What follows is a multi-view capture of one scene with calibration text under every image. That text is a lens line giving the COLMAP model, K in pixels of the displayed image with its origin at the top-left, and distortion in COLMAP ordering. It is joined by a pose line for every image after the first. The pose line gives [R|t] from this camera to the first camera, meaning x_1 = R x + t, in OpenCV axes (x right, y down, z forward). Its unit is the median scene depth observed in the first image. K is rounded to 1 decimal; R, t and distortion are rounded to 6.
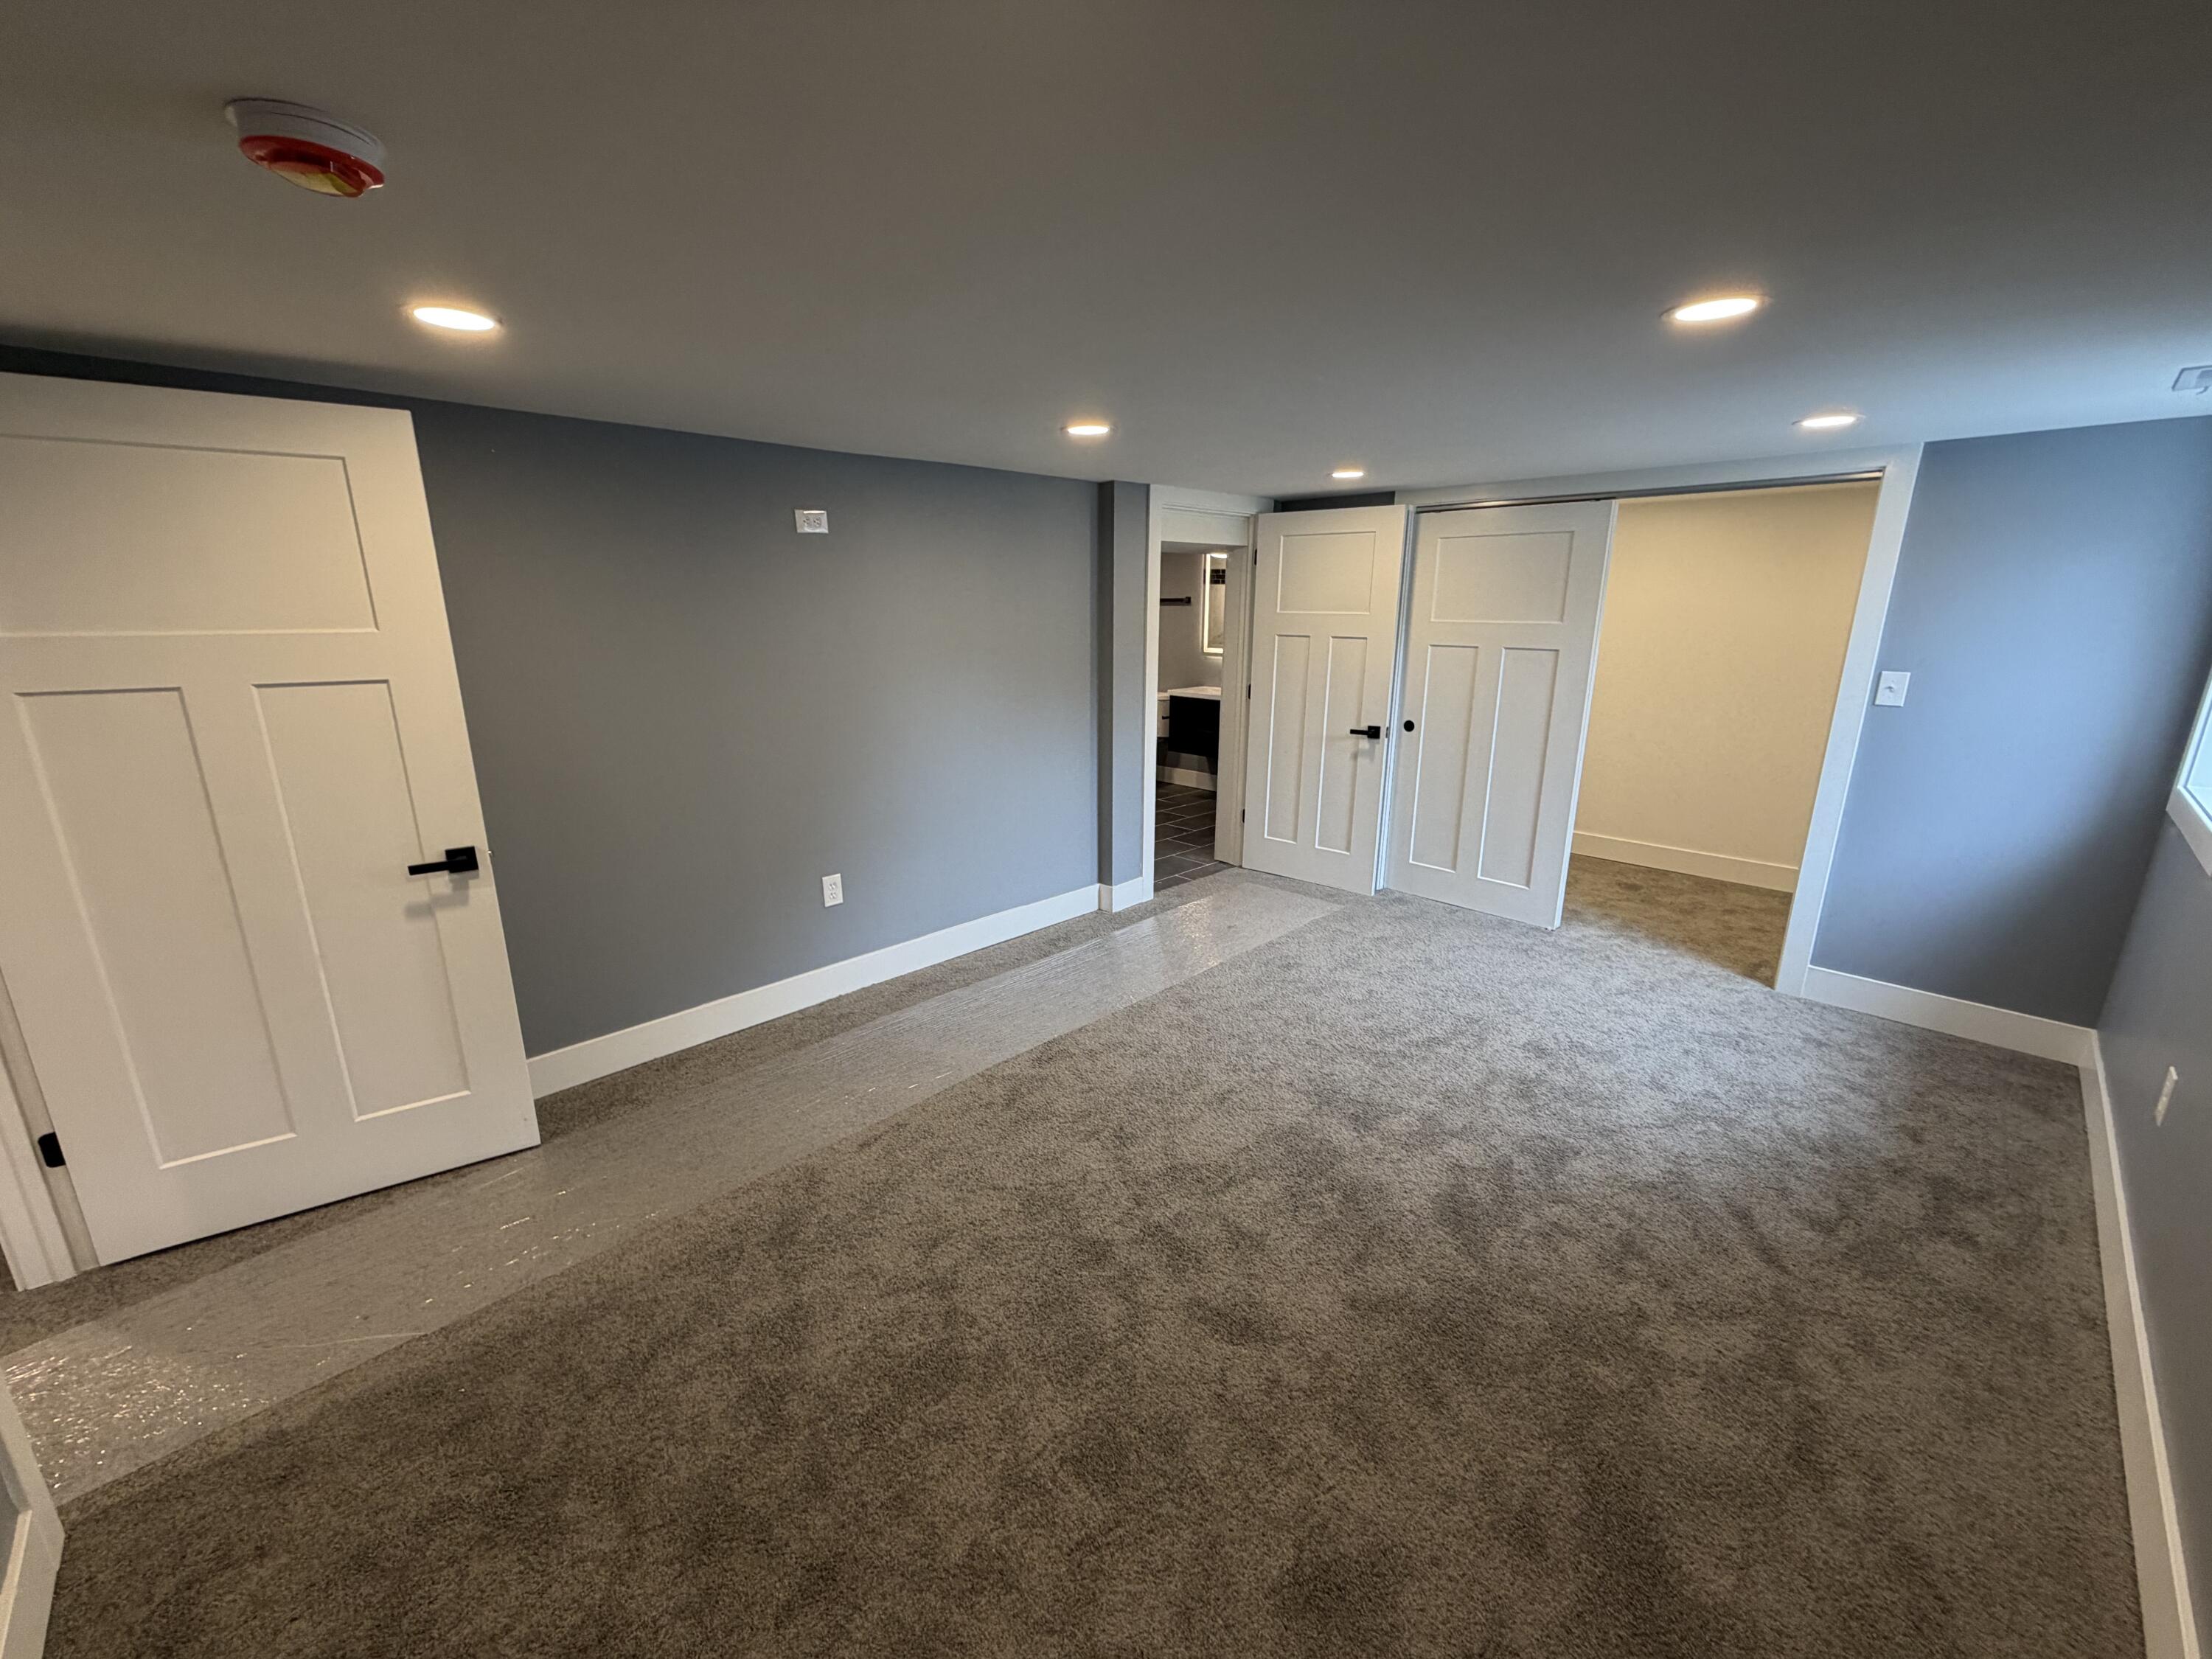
lens RADIAL K [[880.3, 0, 1097.7], [0, 880.3, 833.9], [0, 0, 1]] dist [-0.001024, -0.000027]
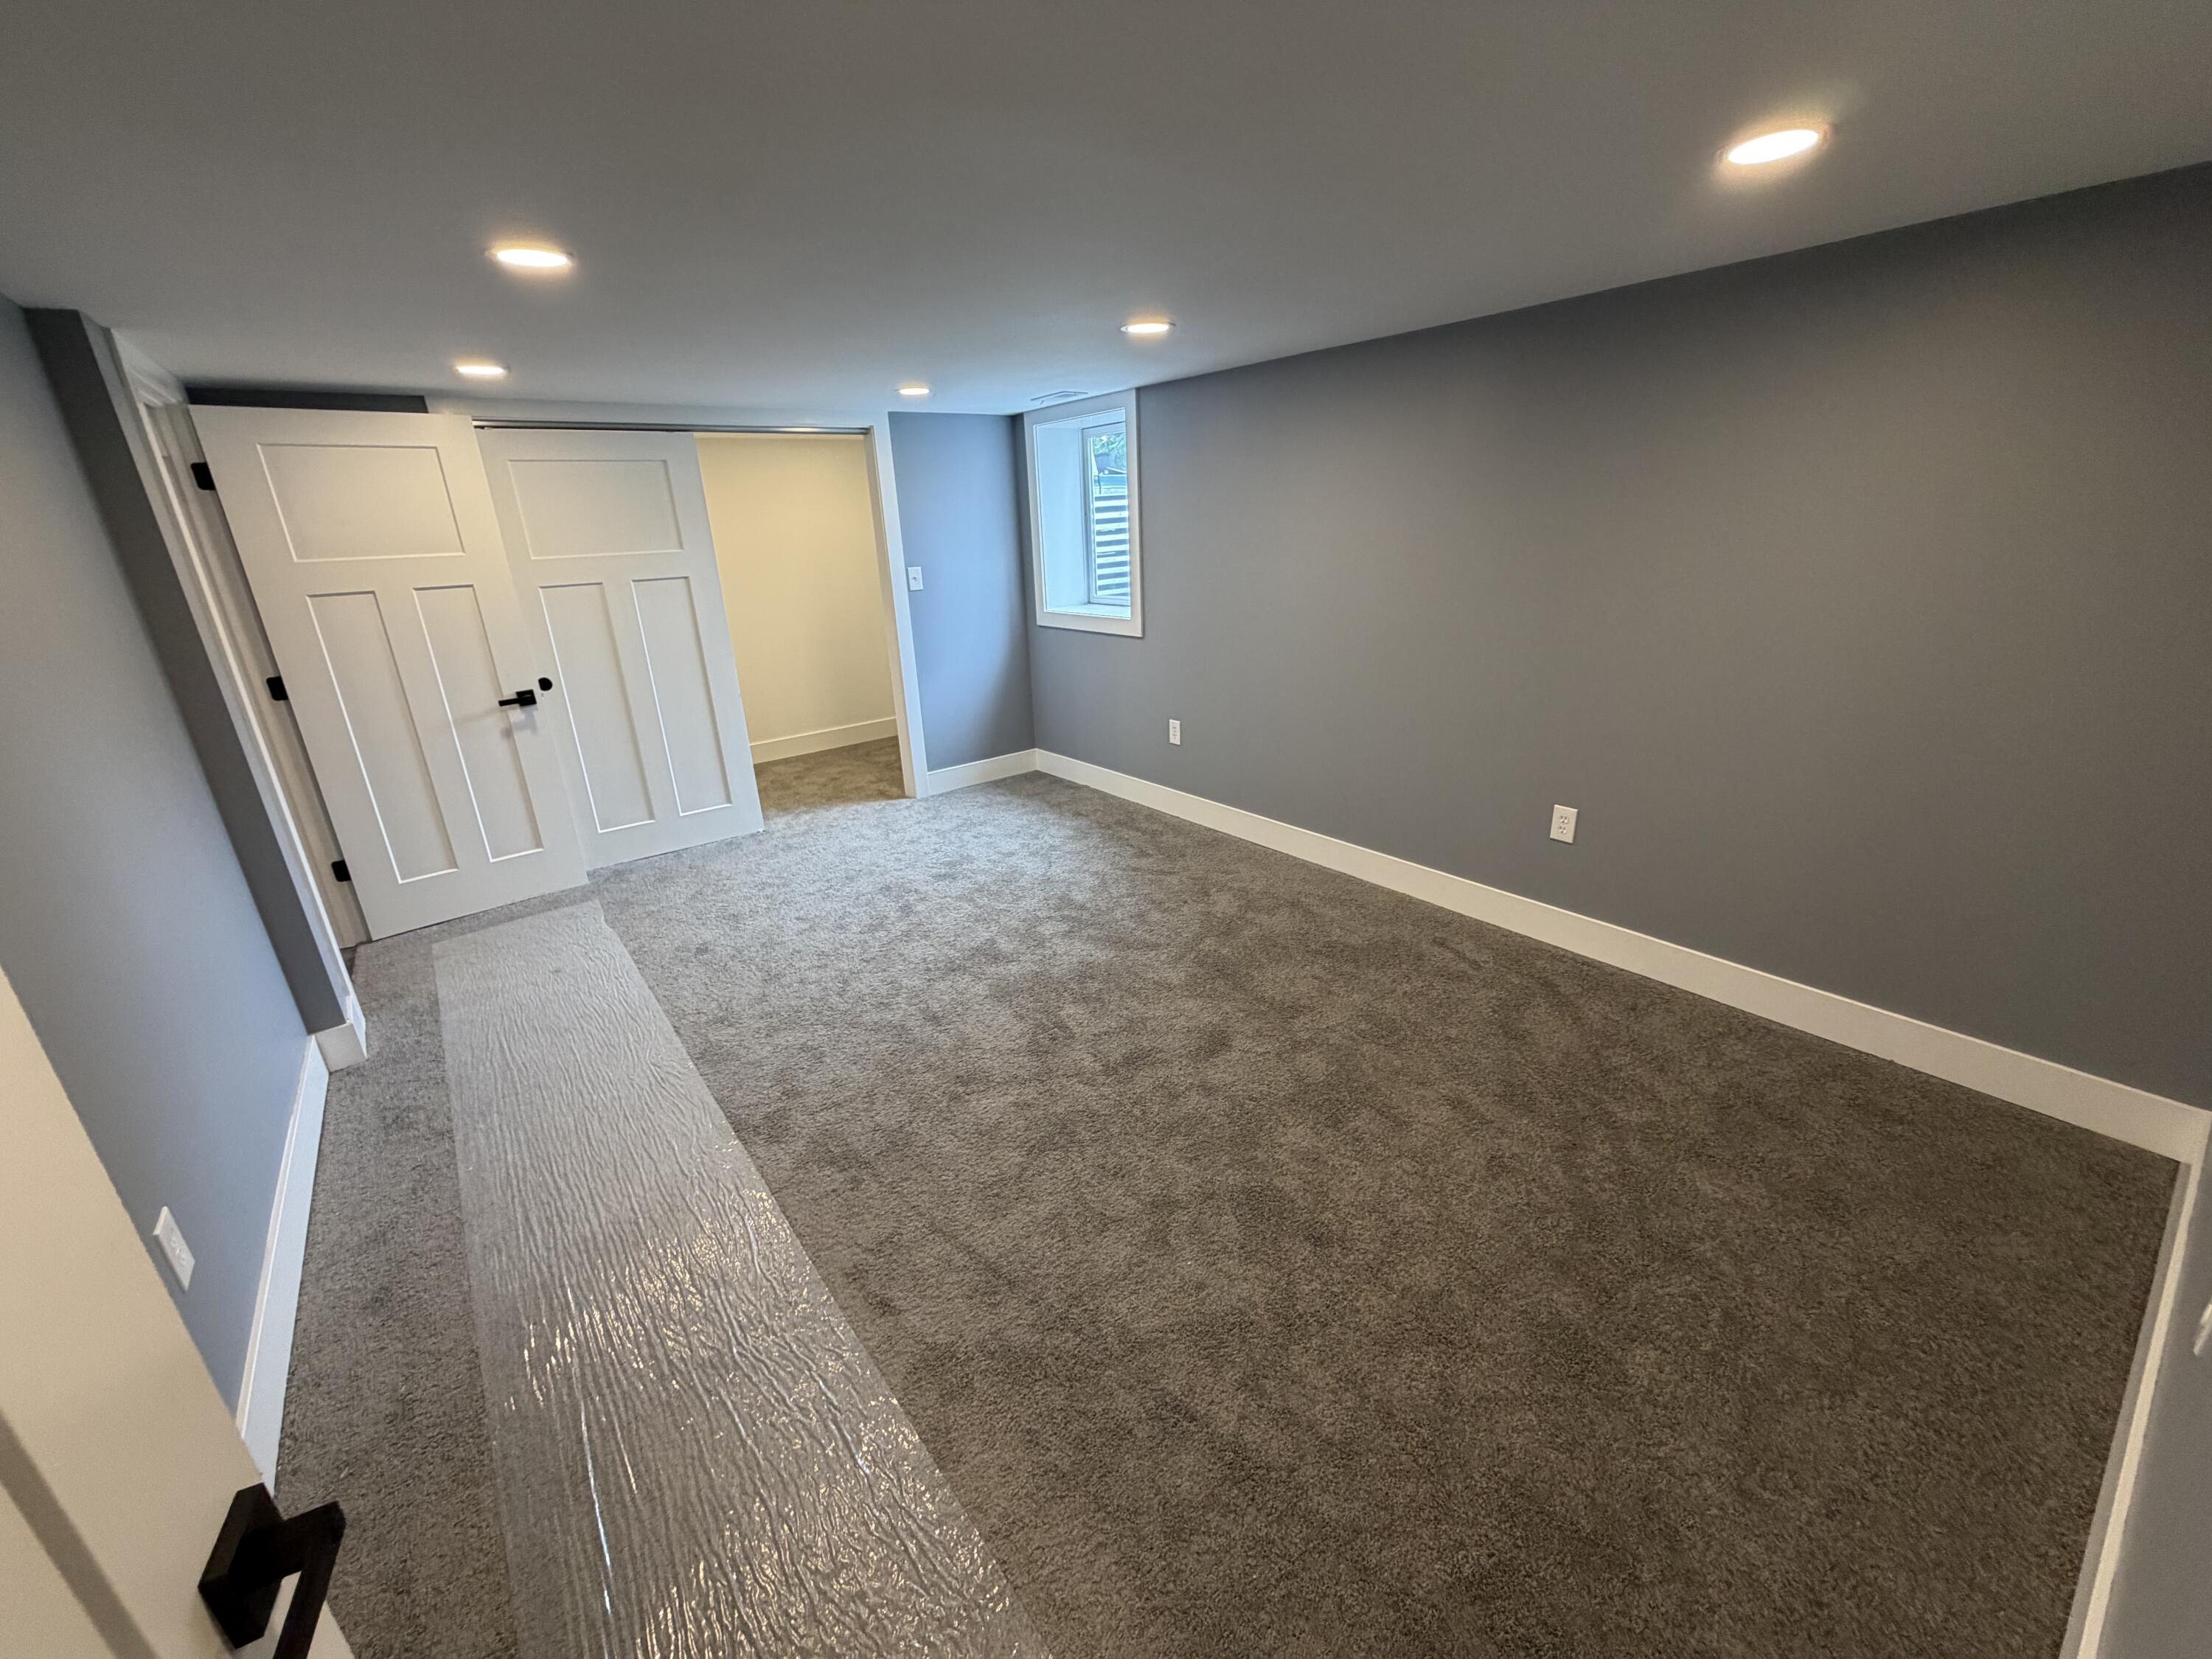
lens RADIAL K [[880.3, 0, 1097.7], [0, 880.3, 833.9], [0, 0, 1]] dist [-0.001024, -0.000027]
pose [[0.117842, -0.339809, 0.933082, -0.600056], [0.298711, 0.908241, 0.293037, -0.110254], [-0.947040, 0.244190, 0.208534, 0.471420]]
